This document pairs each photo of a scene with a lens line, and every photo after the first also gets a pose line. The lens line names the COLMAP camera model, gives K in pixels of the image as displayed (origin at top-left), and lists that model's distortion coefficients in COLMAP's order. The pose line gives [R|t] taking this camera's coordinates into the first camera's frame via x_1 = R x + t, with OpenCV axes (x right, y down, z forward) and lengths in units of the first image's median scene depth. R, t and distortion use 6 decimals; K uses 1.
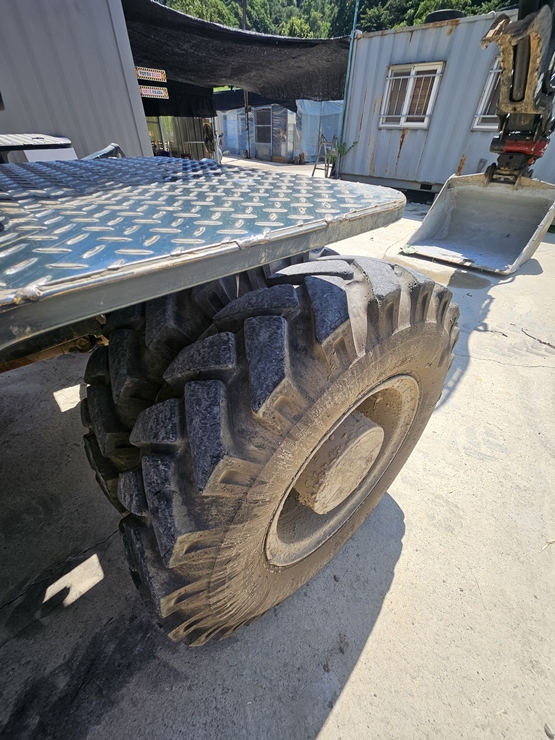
lens RADIAL K [[291.3, 0, 287.9], [0, 291.3, 367.7], [0, 0, 1]] dist [-0.000201, -0.000025]
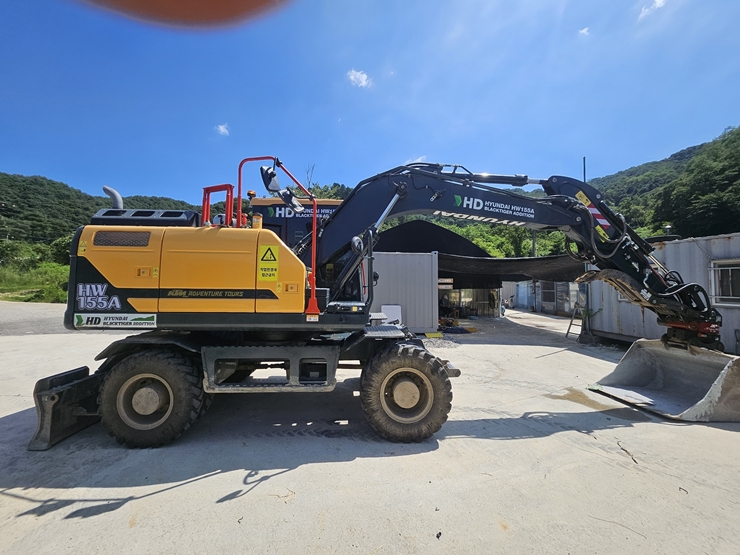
lens RADIAL K [[291.3, 0, 364.5], [0, 291.3, 275.6], [0, 0, 1]] dist [-0.000201, -0.000025]
pose [[0.761919, -0.041657, -0.646331, 0.277709], [-0.398094, 0.757042, -0.518081, 0.156862], [0.510882, 0.652036, 0.560222, -0.296631]]
